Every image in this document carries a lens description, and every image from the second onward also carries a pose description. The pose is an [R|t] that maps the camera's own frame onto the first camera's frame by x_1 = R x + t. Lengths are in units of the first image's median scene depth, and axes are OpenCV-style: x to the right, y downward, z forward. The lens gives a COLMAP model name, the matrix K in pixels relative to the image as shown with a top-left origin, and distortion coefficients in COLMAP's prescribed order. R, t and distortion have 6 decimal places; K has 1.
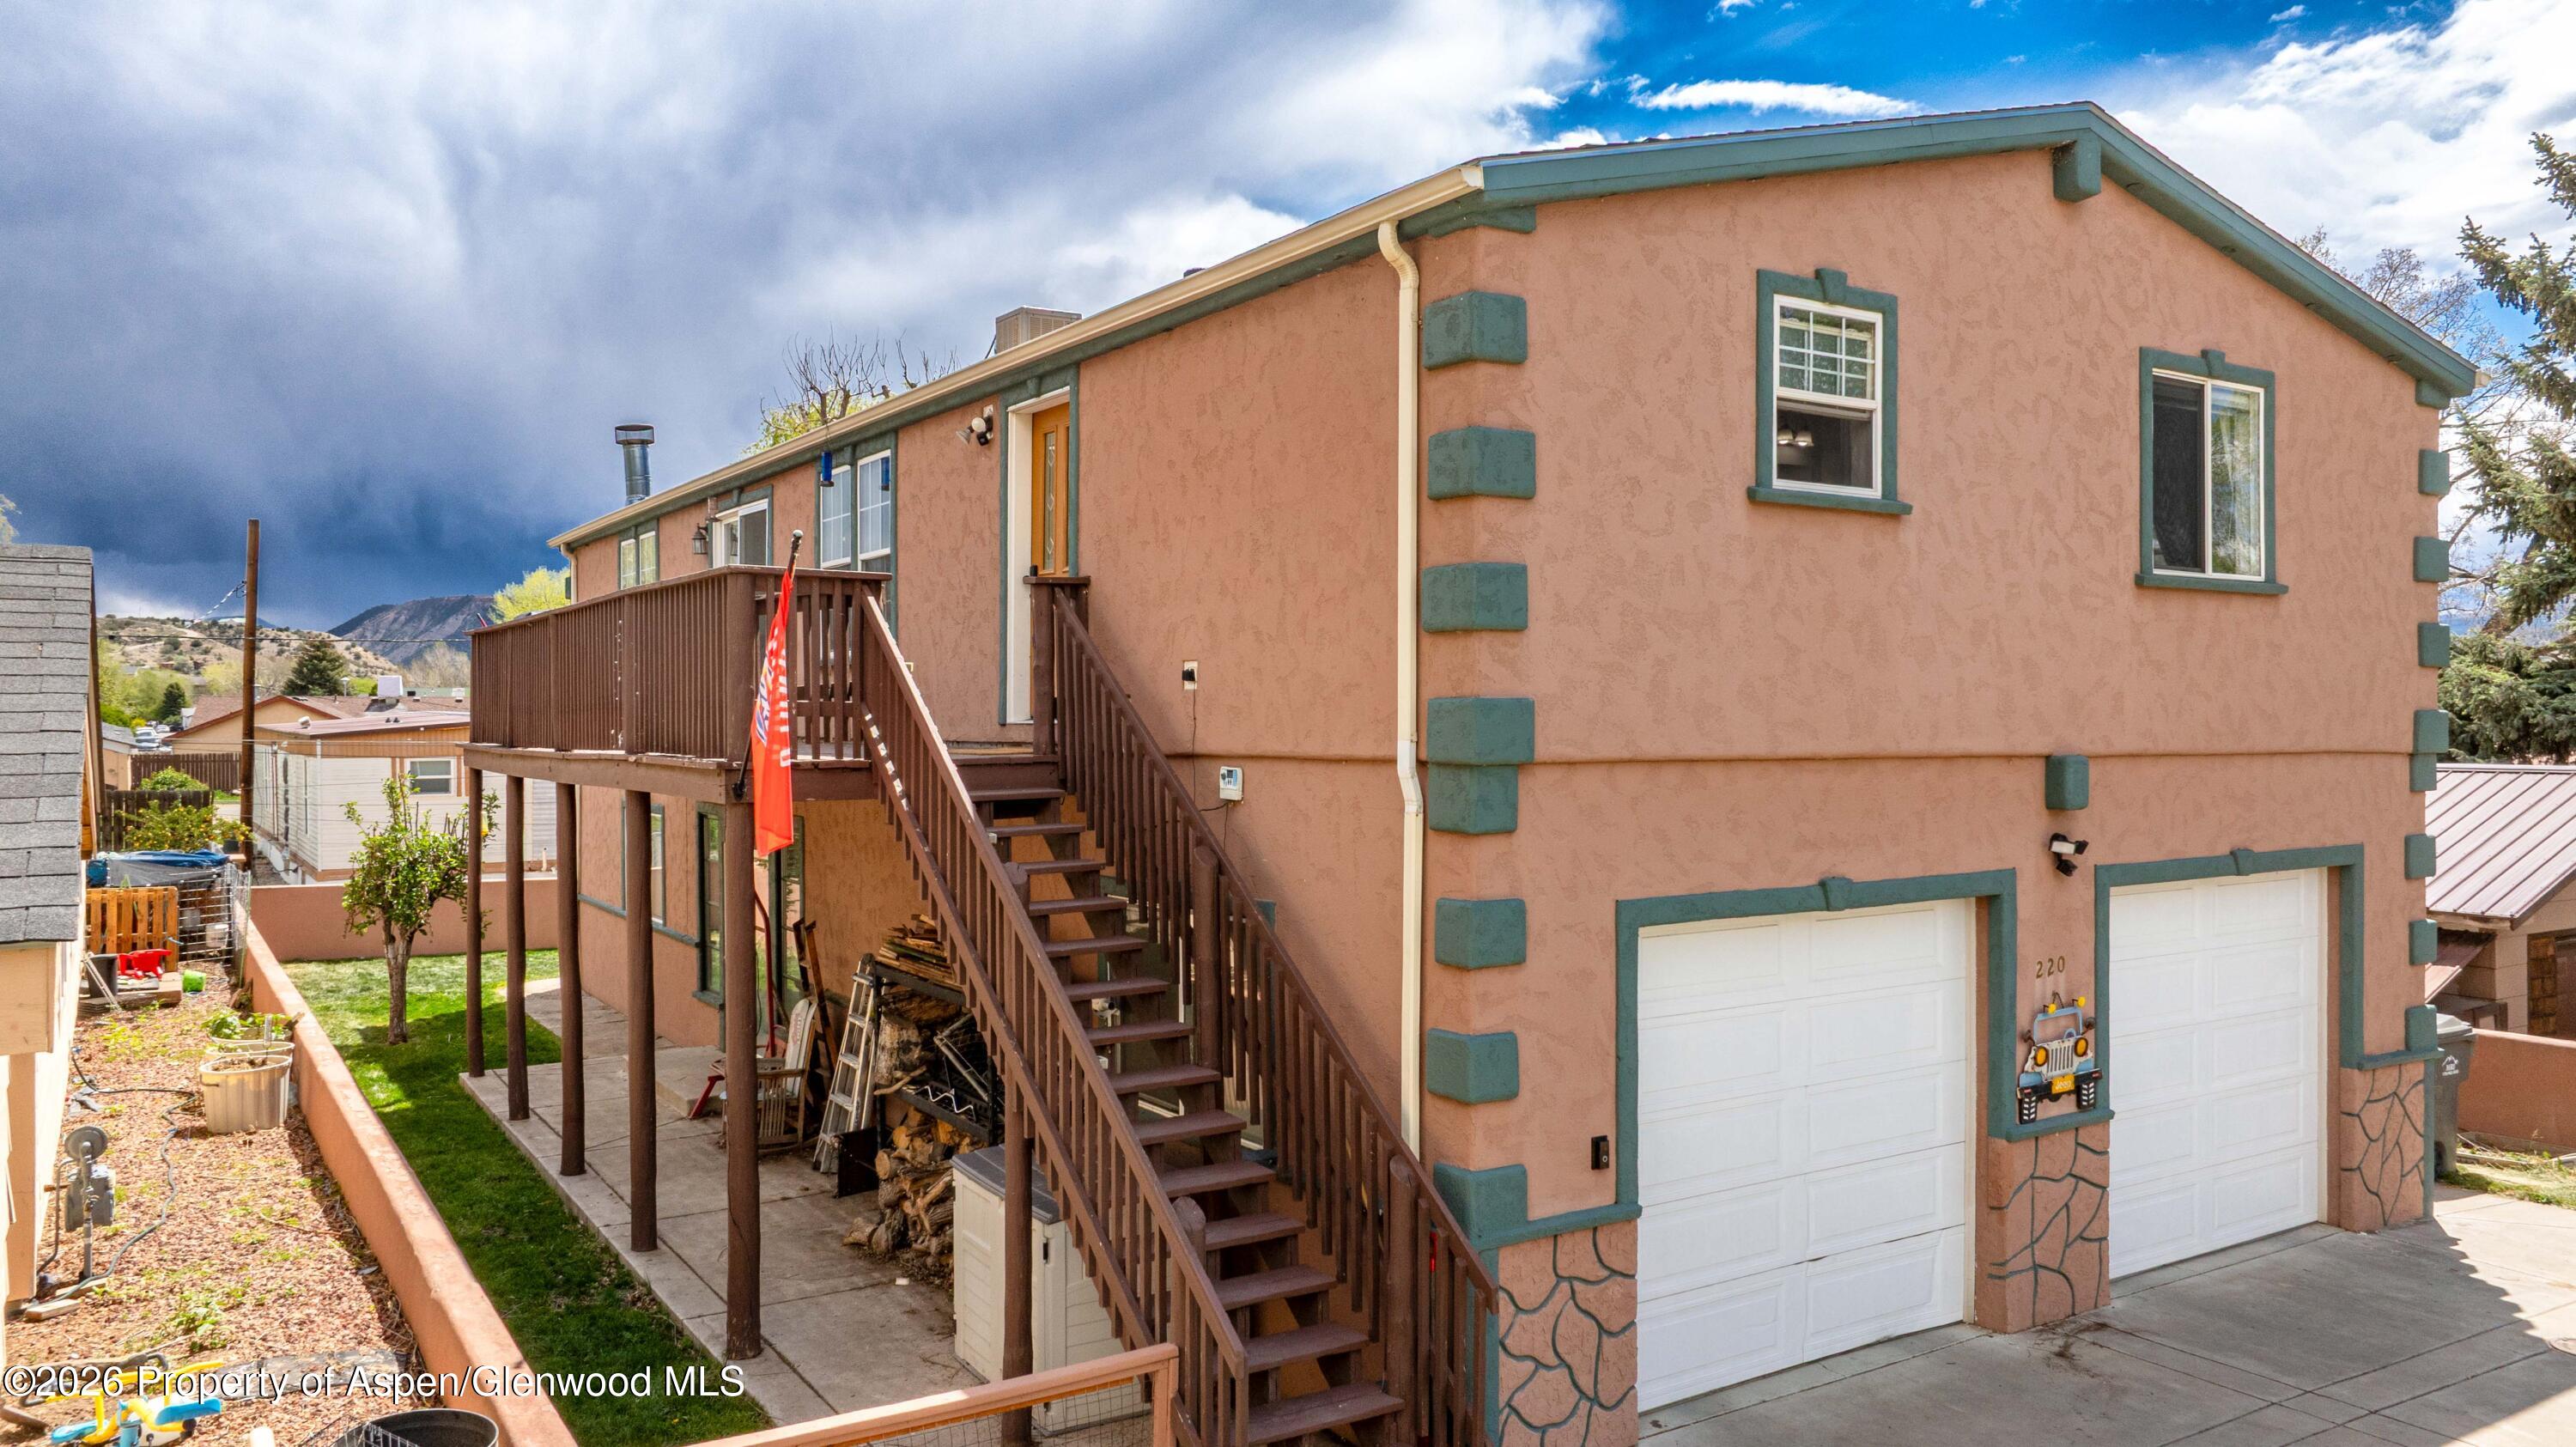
lens RADIAL K [[1851.2, 0, 1276.7], [0, 1851.2, 722.4], [0, 0, 1]] dist [-0.022786, -0.001540]
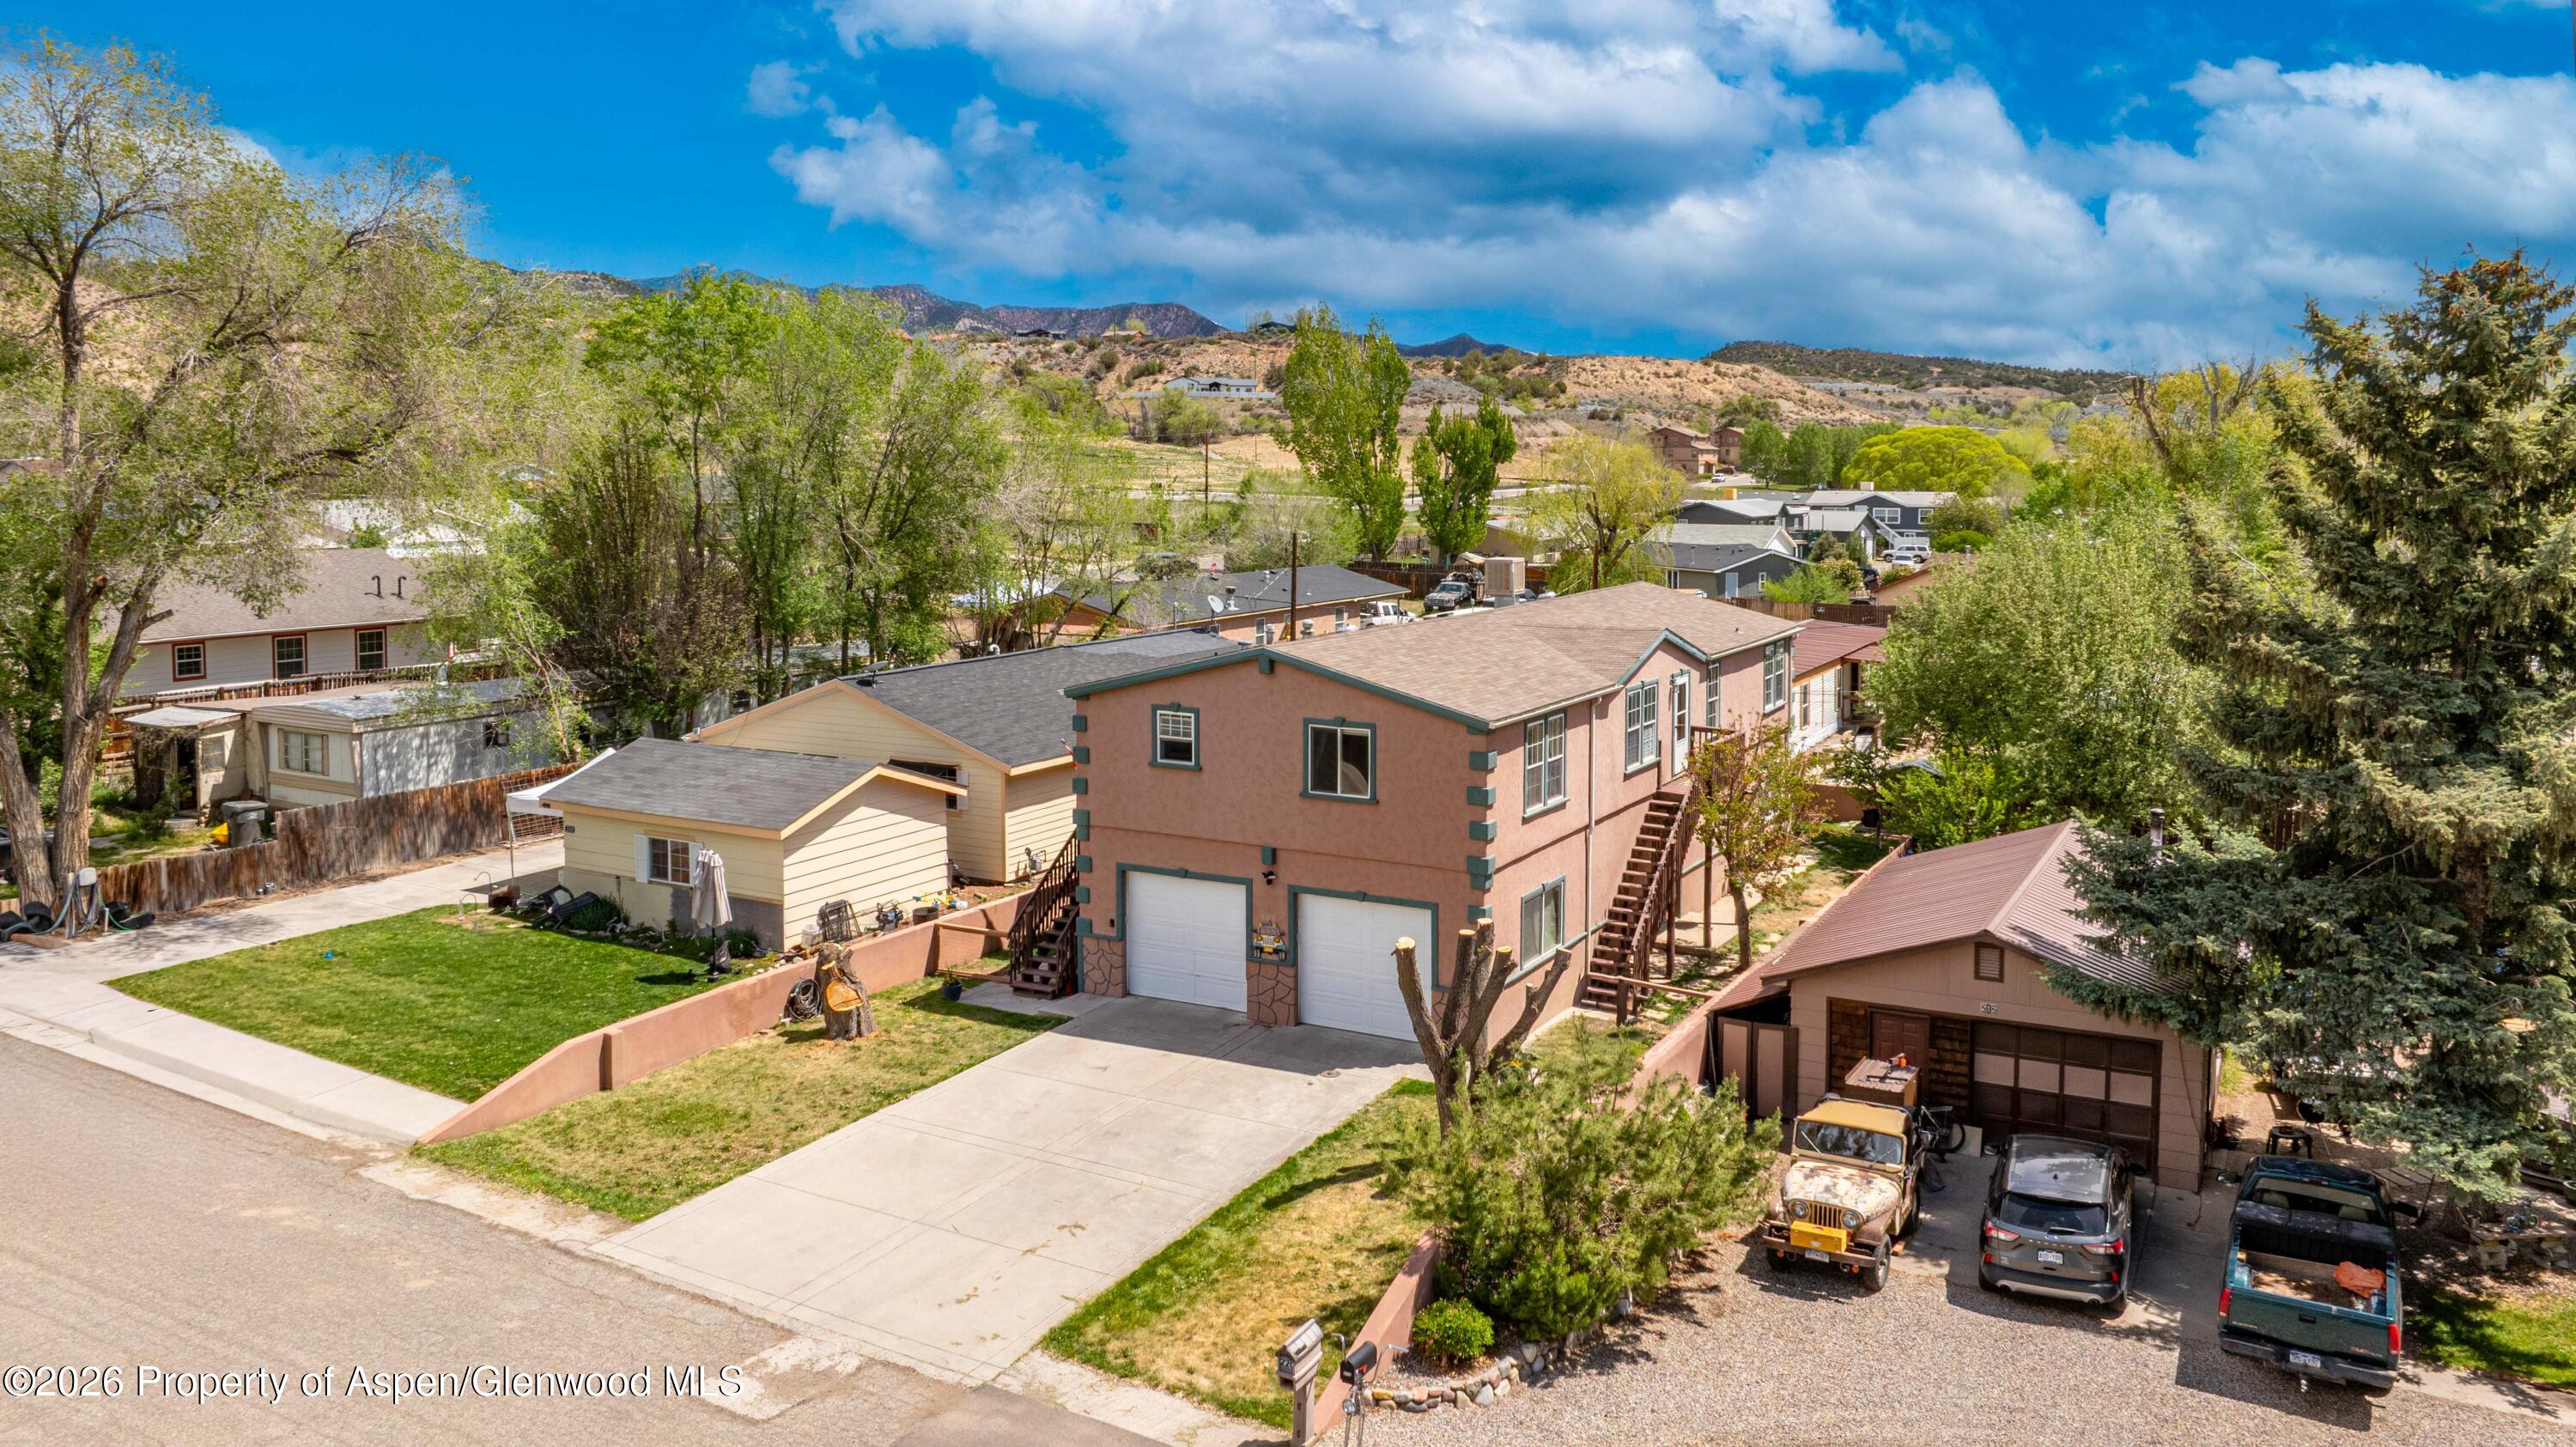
lens RADIAL K [[1851.2, 0, 1300.2], [0, 1851.2, 594.1], [0, 0, 1]] dist [-0.022786, -0.001540]
pose [[0.474684, 0.066995, -0.877603, 3.211354], [0.000759, 0.997067, 0.076526, -0.658542], [0.880156, -0.036991, 0.473241, -0.437078]]
